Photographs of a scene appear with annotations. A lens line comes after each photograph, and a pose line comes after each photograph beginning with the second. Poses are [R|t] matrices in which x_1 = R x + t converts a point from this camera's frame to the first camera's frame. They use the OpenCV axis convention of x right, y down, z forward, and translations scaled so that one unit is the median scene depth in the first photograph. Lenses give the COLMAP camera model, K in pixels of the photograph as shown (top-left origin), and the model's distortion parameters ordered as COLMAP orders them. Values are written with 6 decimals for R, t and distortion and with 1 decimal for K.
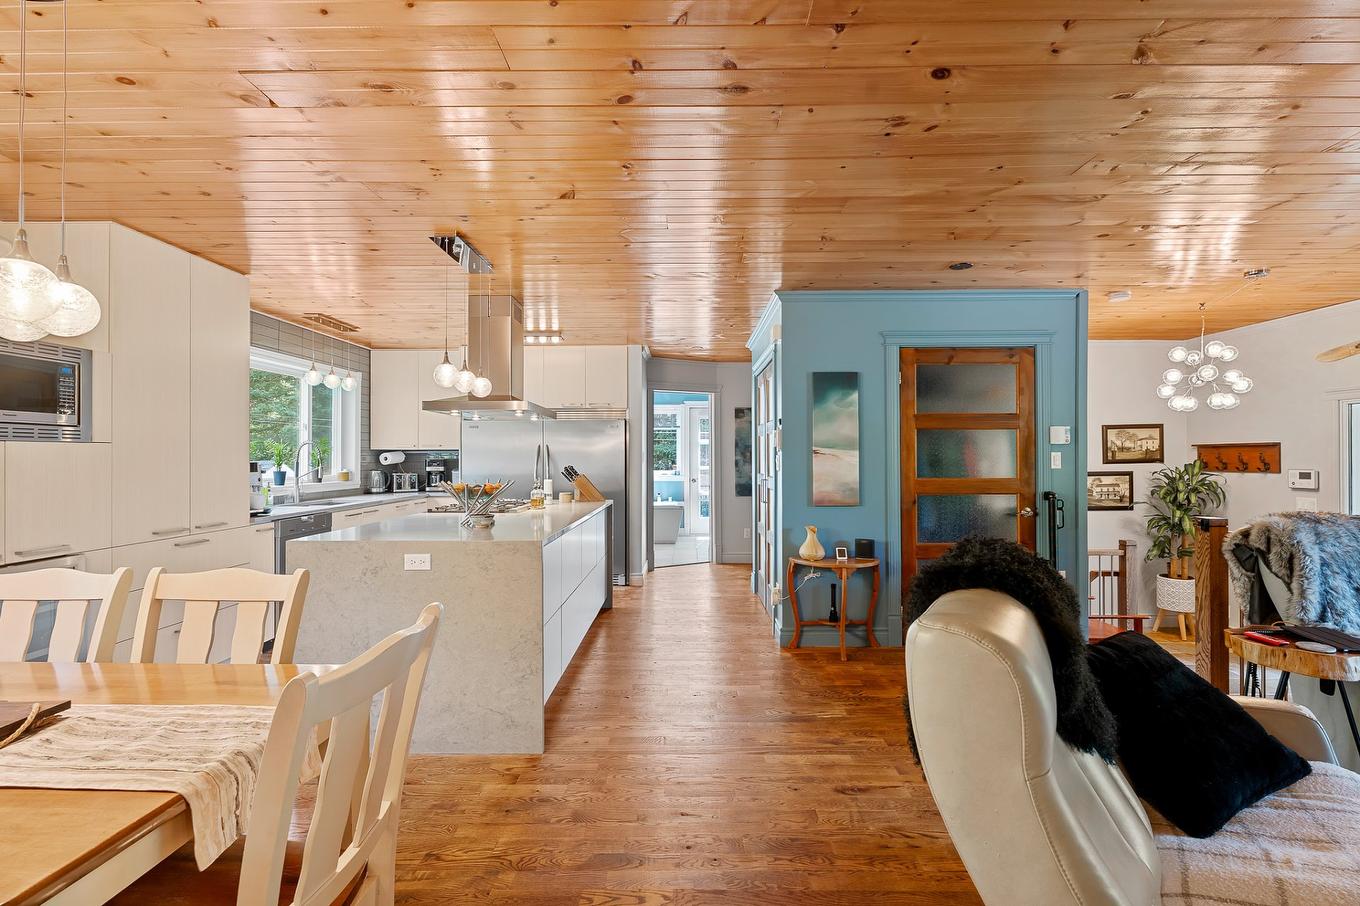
lens RADIAL K [[607.5, 0, 679.4], [0, 607.5, 455.1], [0, 0, 1]] dist [-0.000505, 0.001167]
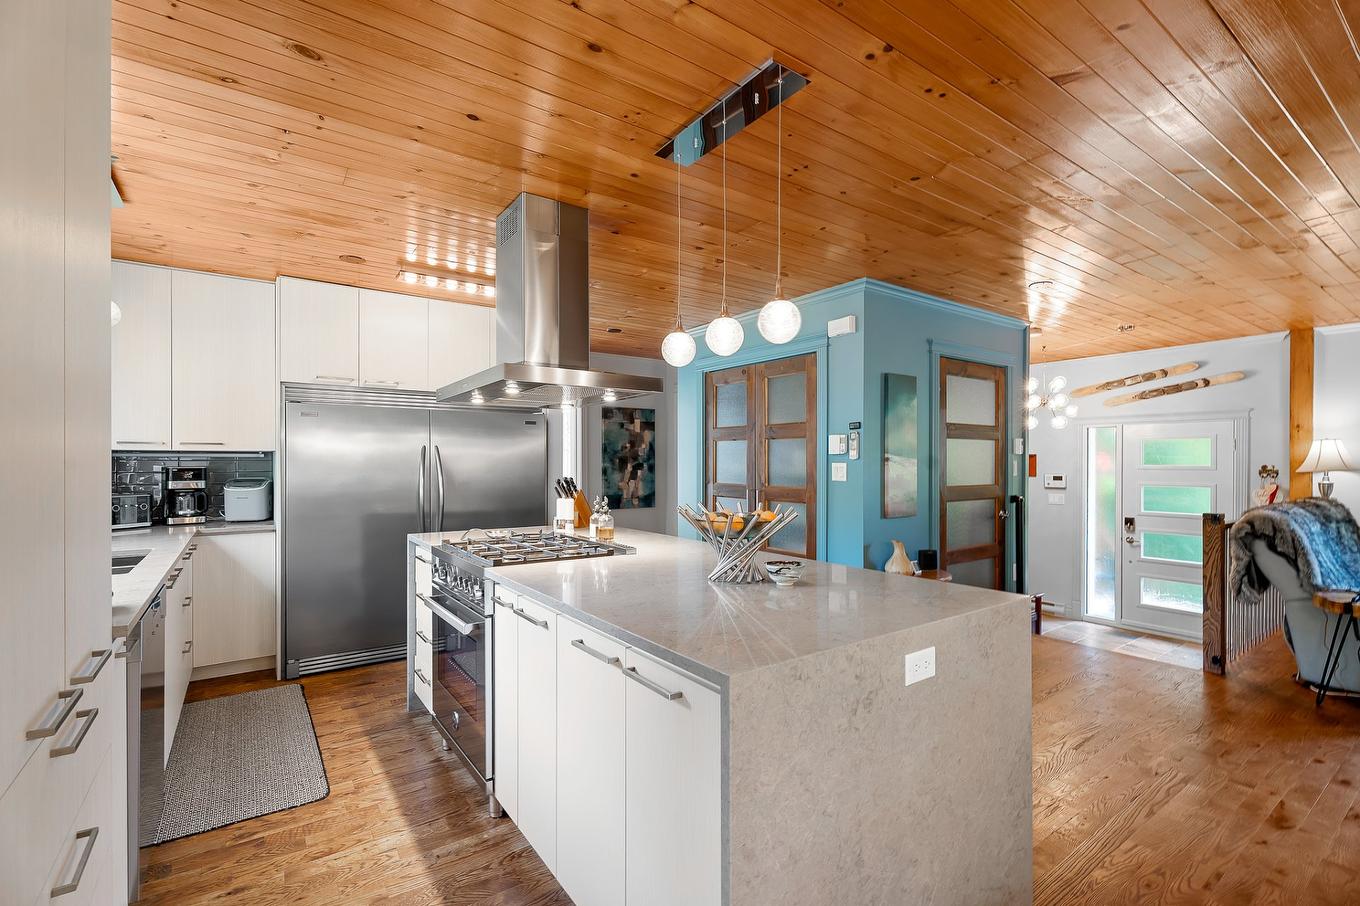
lens RADIAL K [[607.5, 0, 670.1], [0, 607.5, 461.1], [0, 0, 1]] dist [-0.000505, 0.001167]
pose [[0.814928, 0.003779, 0.579550, -0.432510], [-0.003672, 0.999992, -0.001356, -0.000298], [-0.579551, -0.001023, 0.814935, 0.327851]]
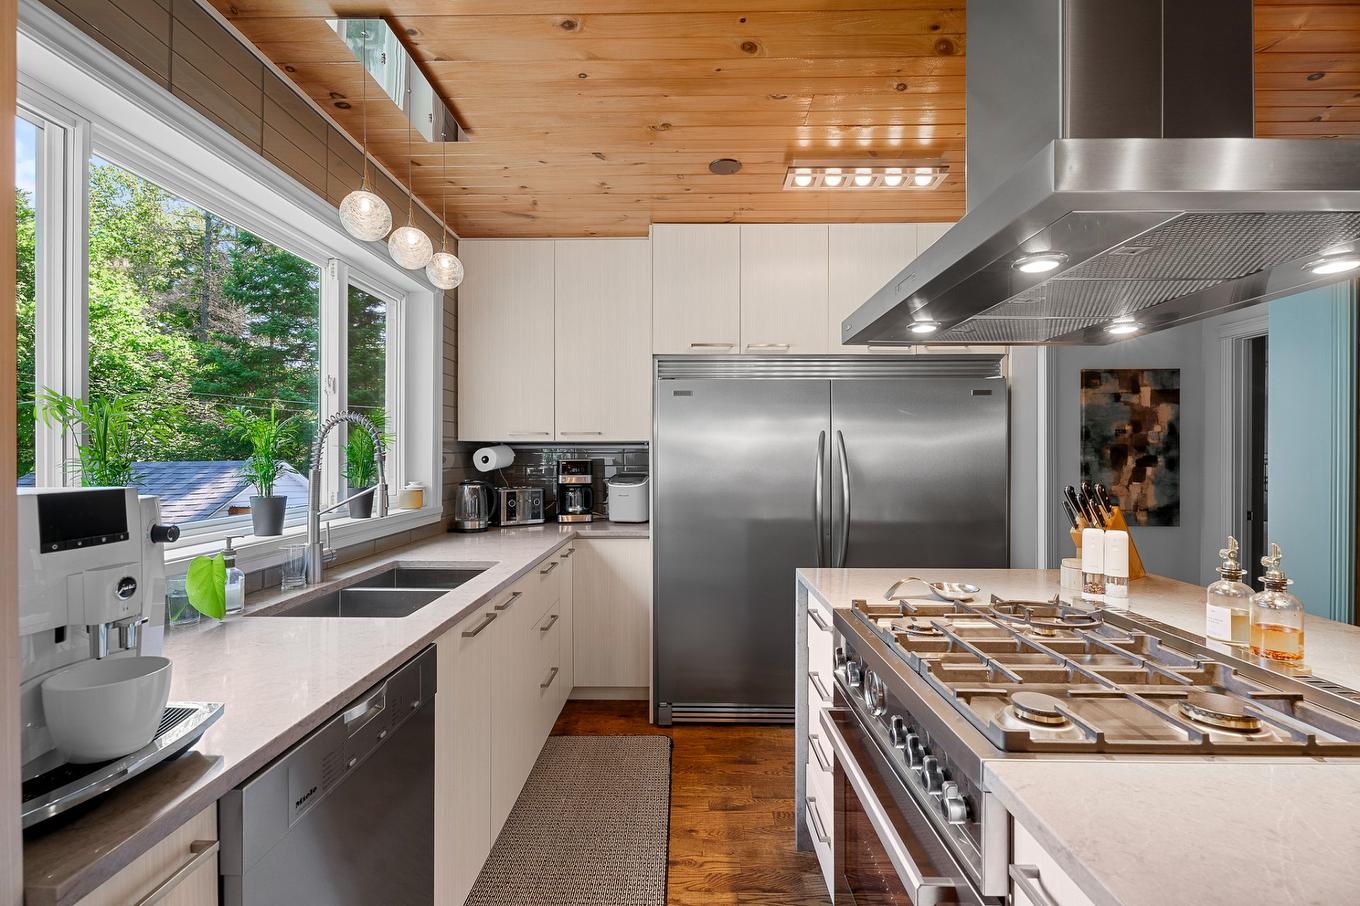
lens RADIAL K [[607.5, 0, 678.2], [0, 607.5, 463.3], [0, 0, 1]] dist [-0.000505, 0.001167]
pose [[0.999987, 0.001853, -0.004808, -0.371012], [-0.001779, 0.999882, 0.015280, 0.001238], [0.004835, -0.015271, 0.999872, 0.575674]]
